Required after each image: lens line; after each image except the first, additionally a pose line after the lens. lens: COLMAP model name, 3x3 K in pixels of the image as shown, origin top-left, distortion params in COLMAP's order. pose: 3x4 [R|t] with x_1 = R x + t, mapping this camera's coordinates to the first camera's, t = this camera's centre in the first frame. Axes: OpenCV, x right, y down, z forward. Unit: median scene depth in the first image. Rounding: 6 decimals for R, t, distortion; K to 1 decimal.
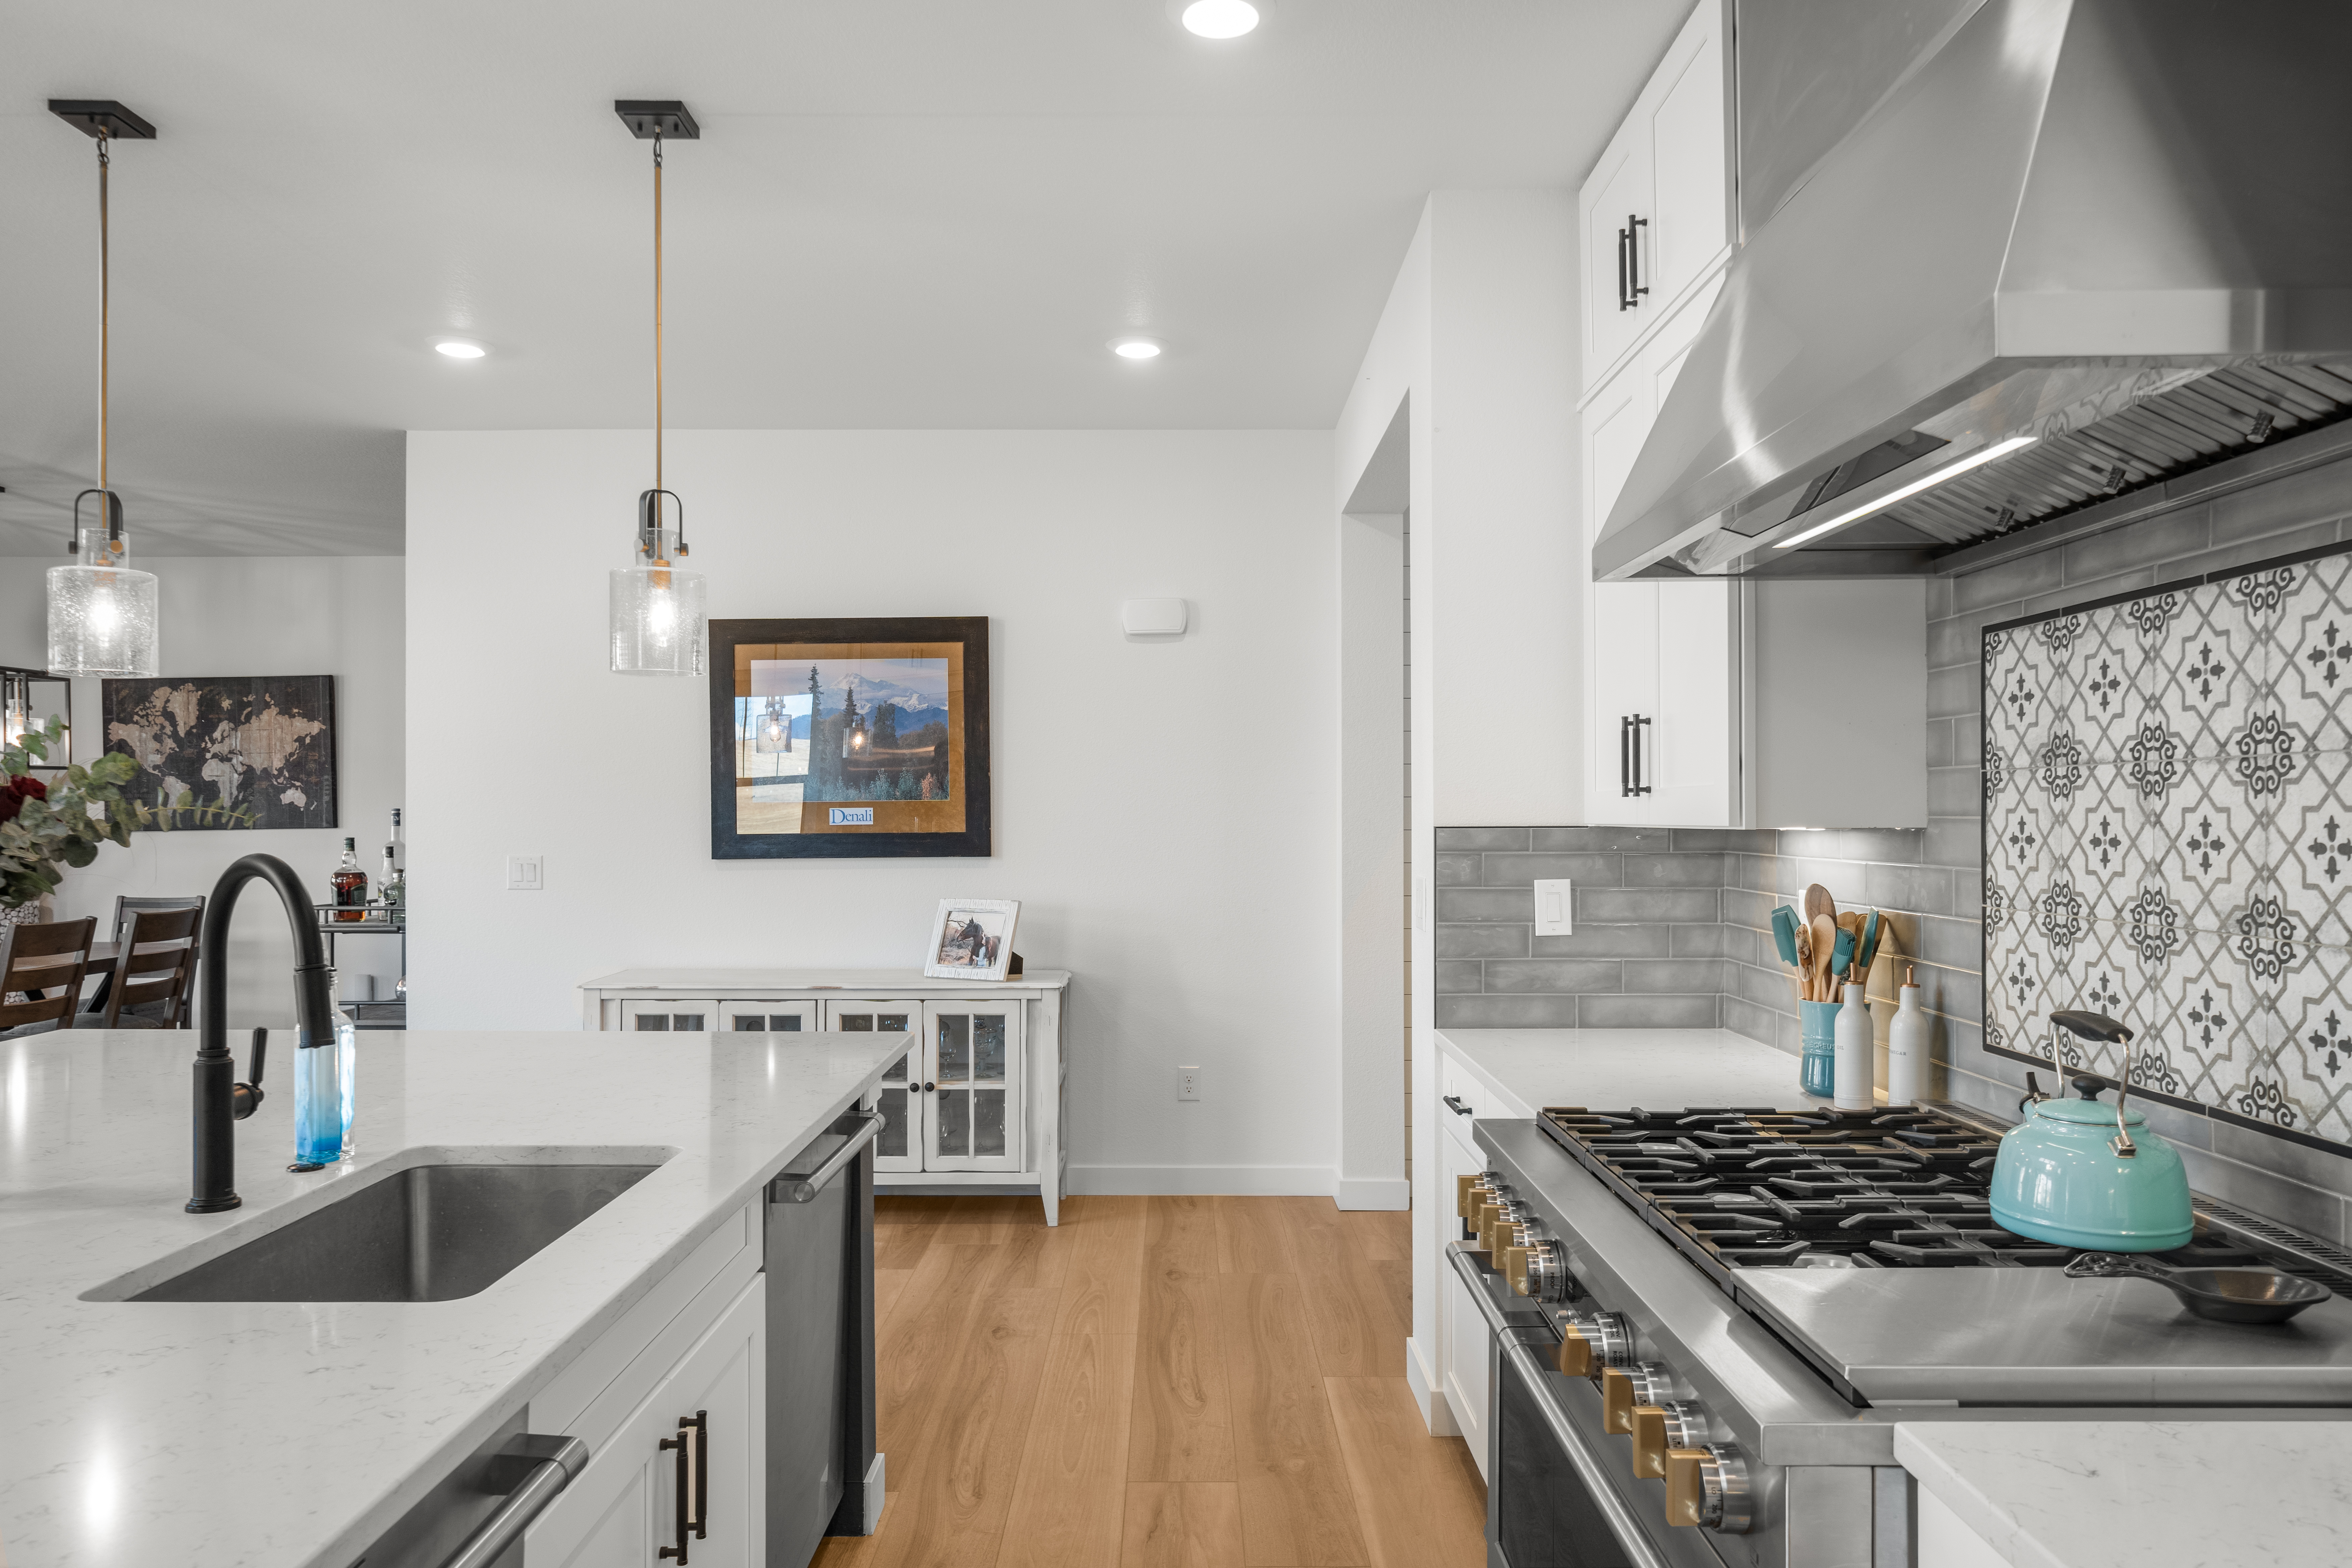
lens RADIAL K [[1574.9, 0, 1187.4], [0, 1574.9, 810.9], [0, 0, 1]] dist [0.006245, 0.000404]
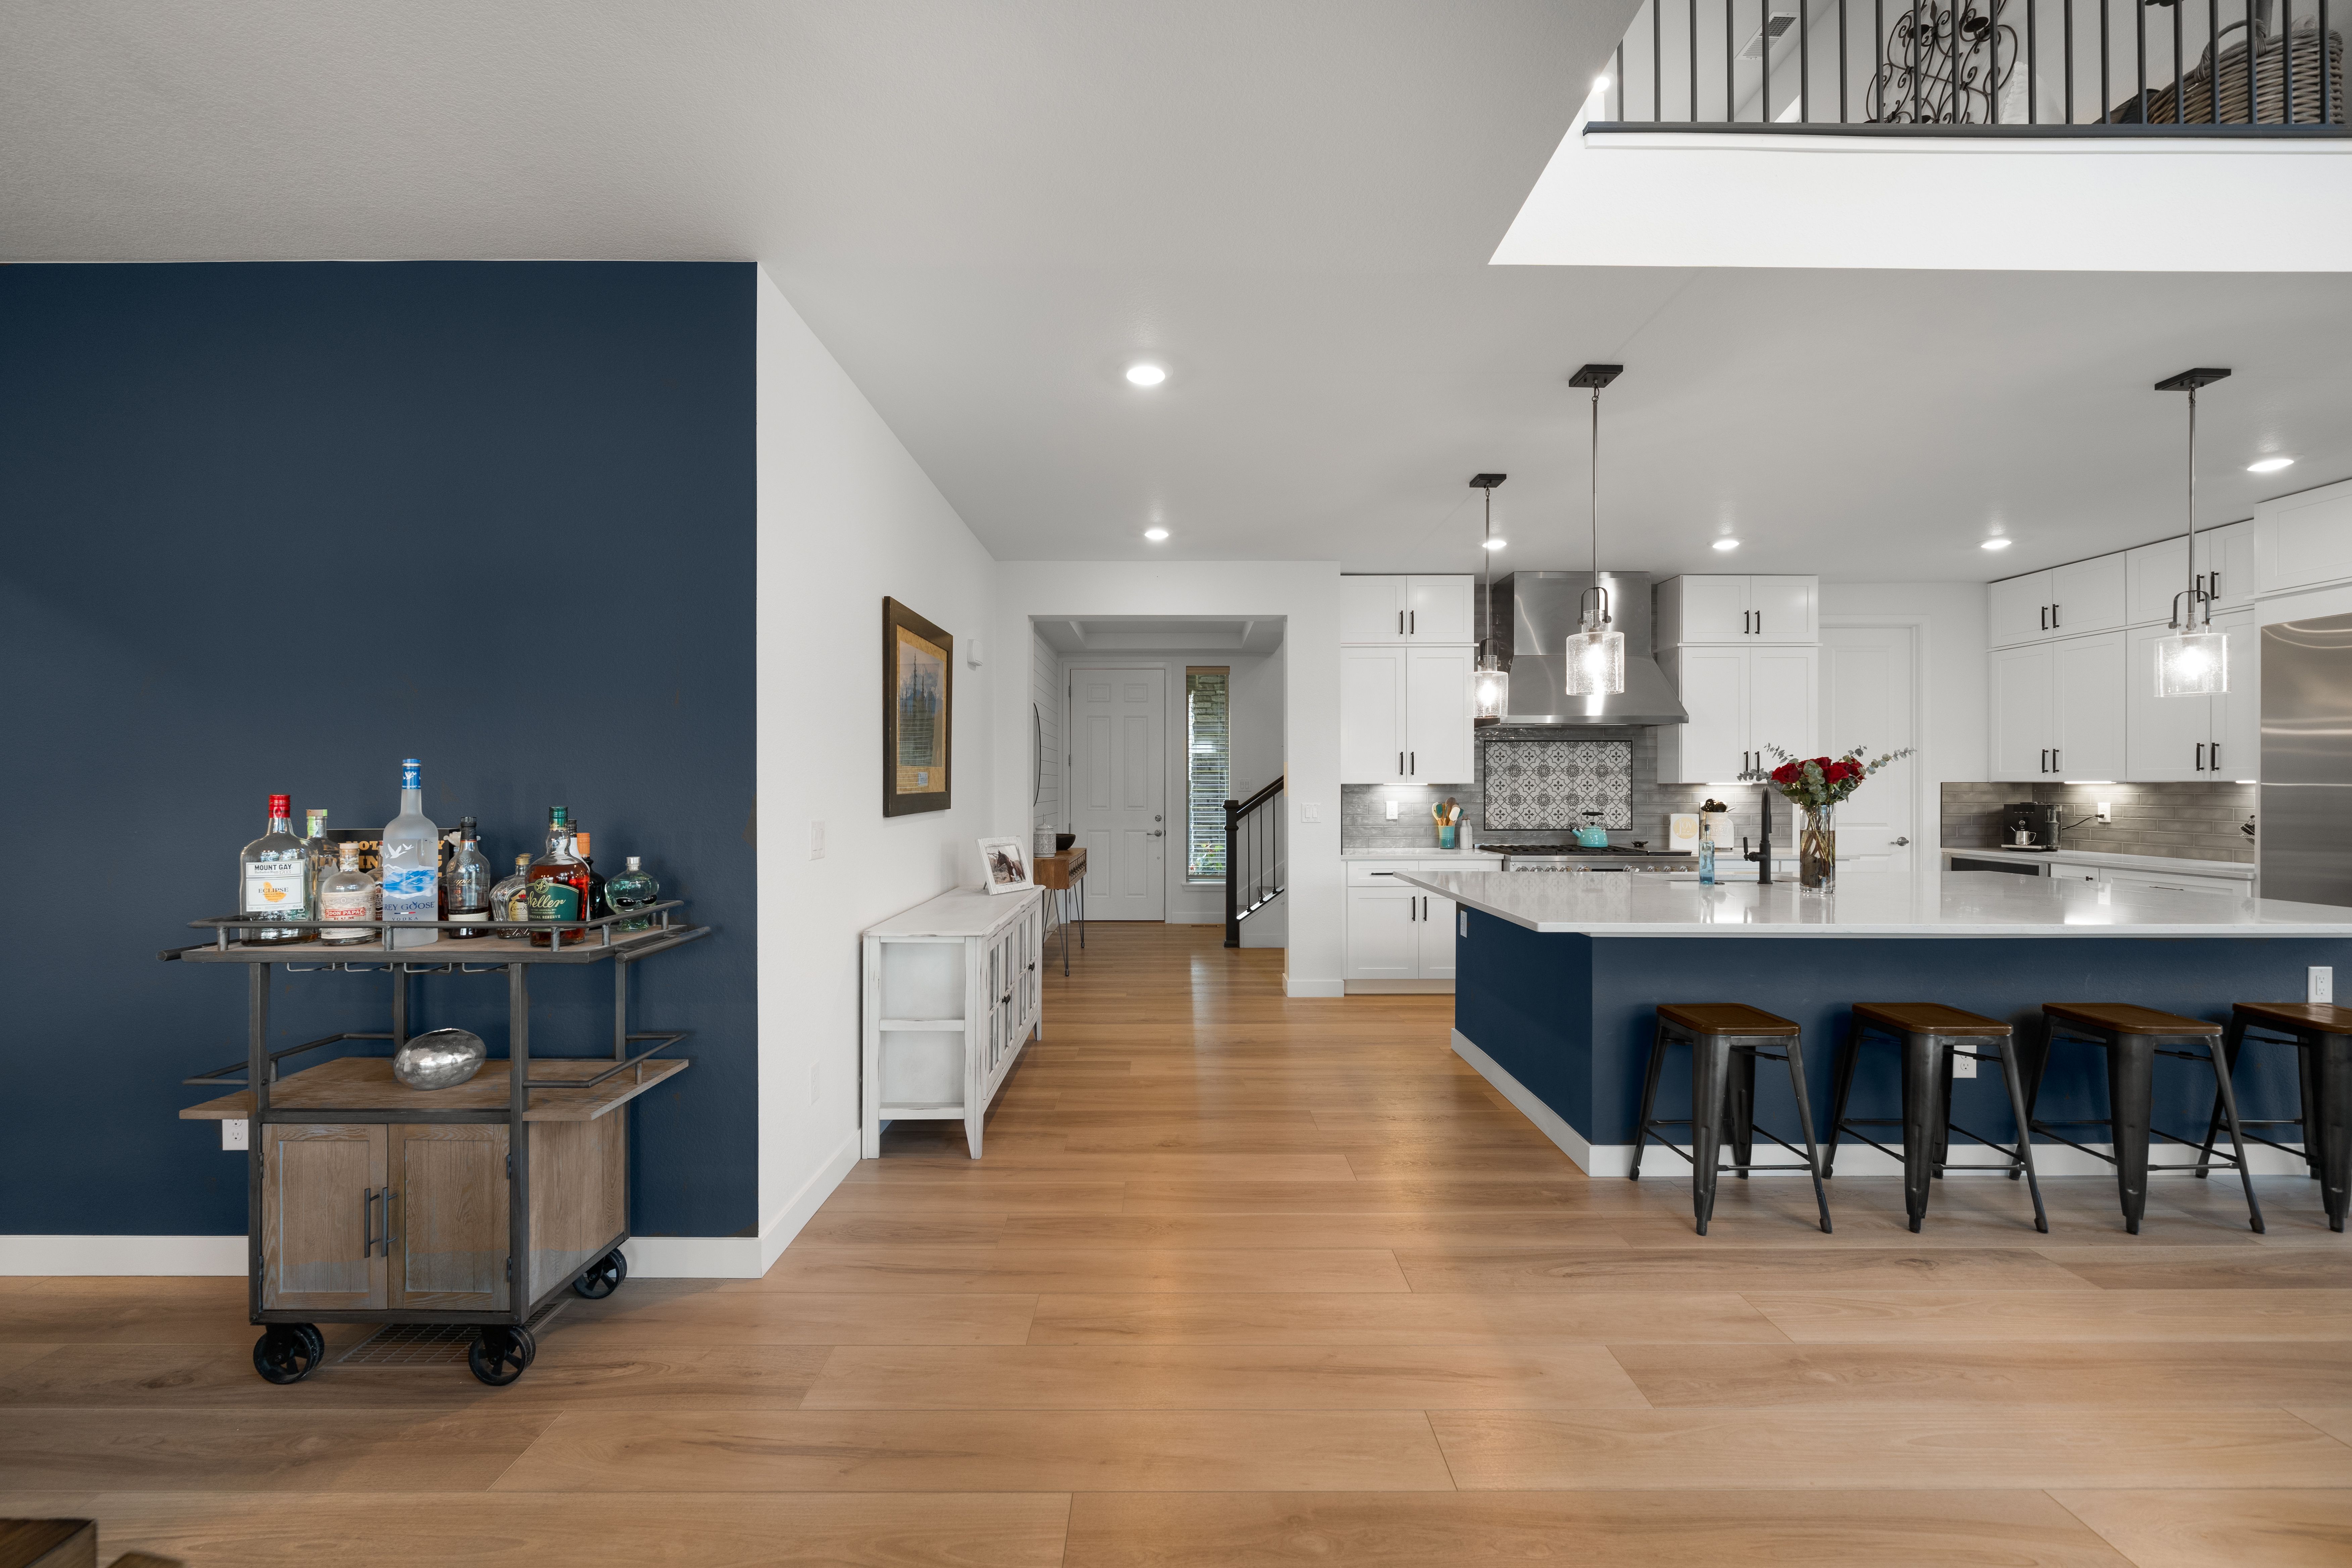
lens RADIAL K [[930.4, 0, 1172.1], [0, 930.4, 790.8], [0, 0, 1]] dist [-0.001068, -0.000481]
pose [[0.005371, -0.003890, 0.999978, -1.543718], [-0.000525, 0.999992, 0.003893, 0.015341], [-0.999985, -0.000546, 0.005369, 1.307541]]
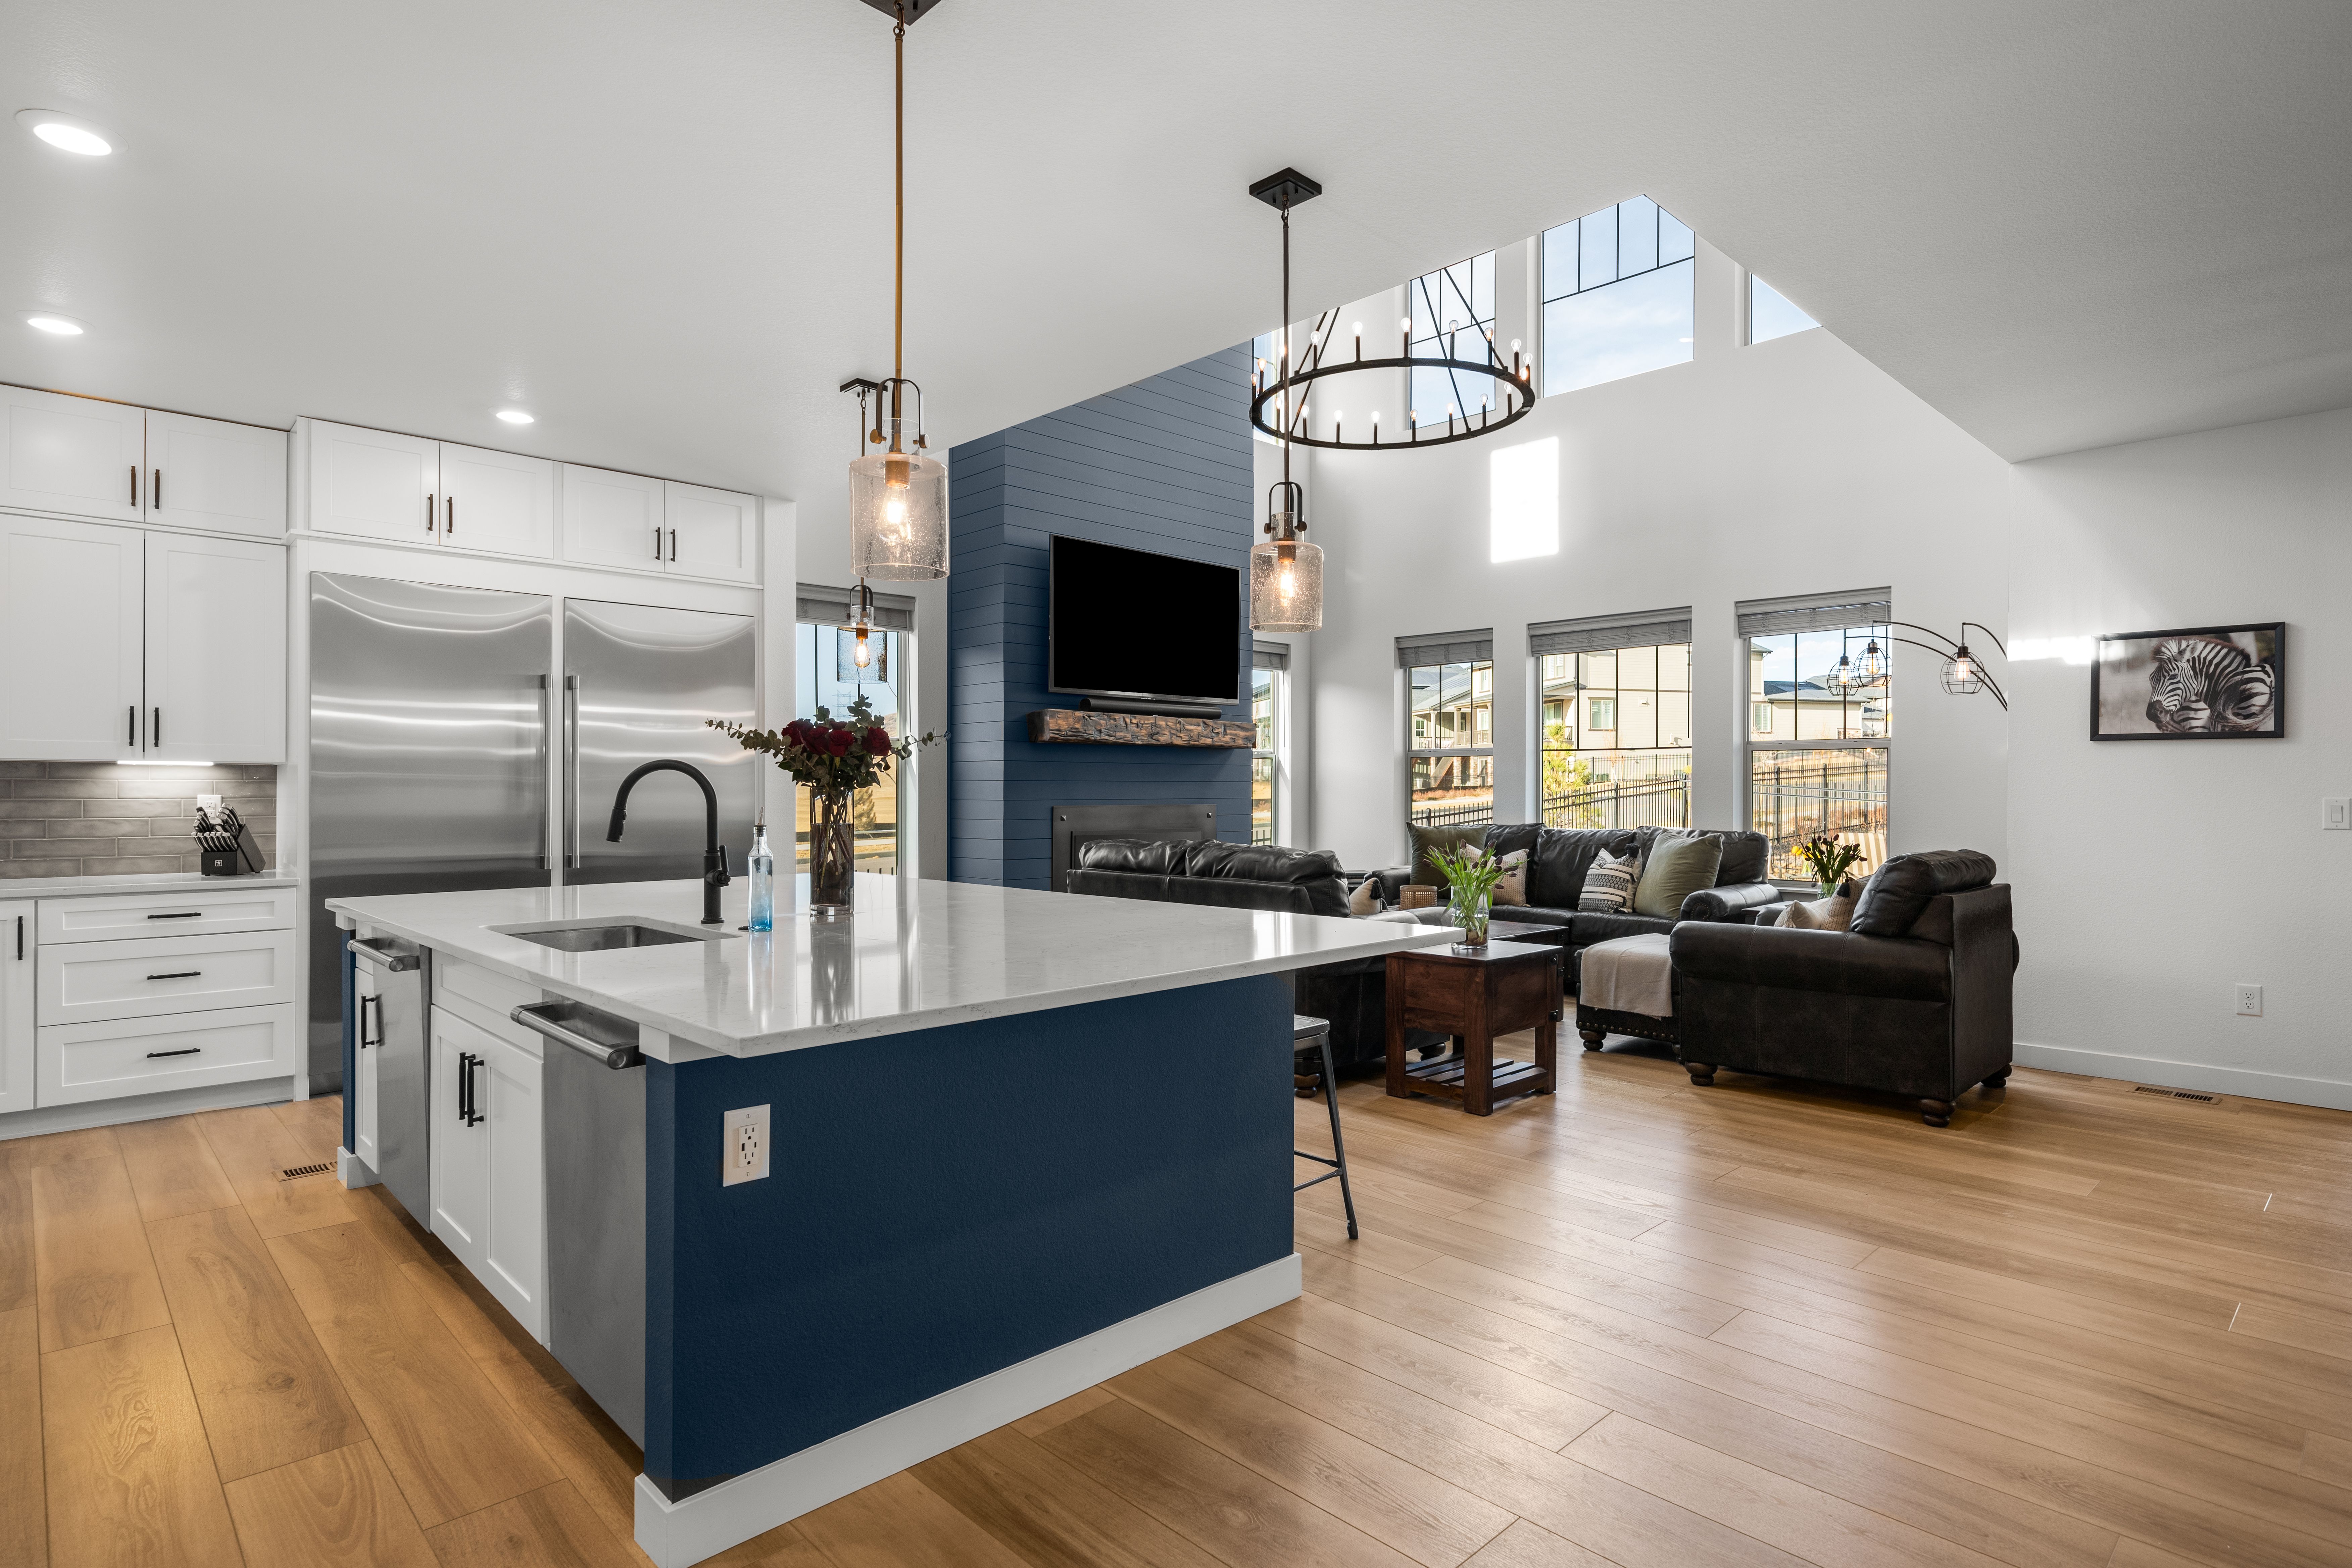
lens RADIAL K [[1219.5, 0, 1176.0], [0, 1219.5, 784.0], [0, 0, 1]] dist [-0.000909, 0.000081]
pose [[-0.725557, -0.002584, -0.688157, 0.043702], [0.000418, 0.999991, -0.004195, 0.037686], [0.688161, -0.003332, -0.725550, 1.472004]]
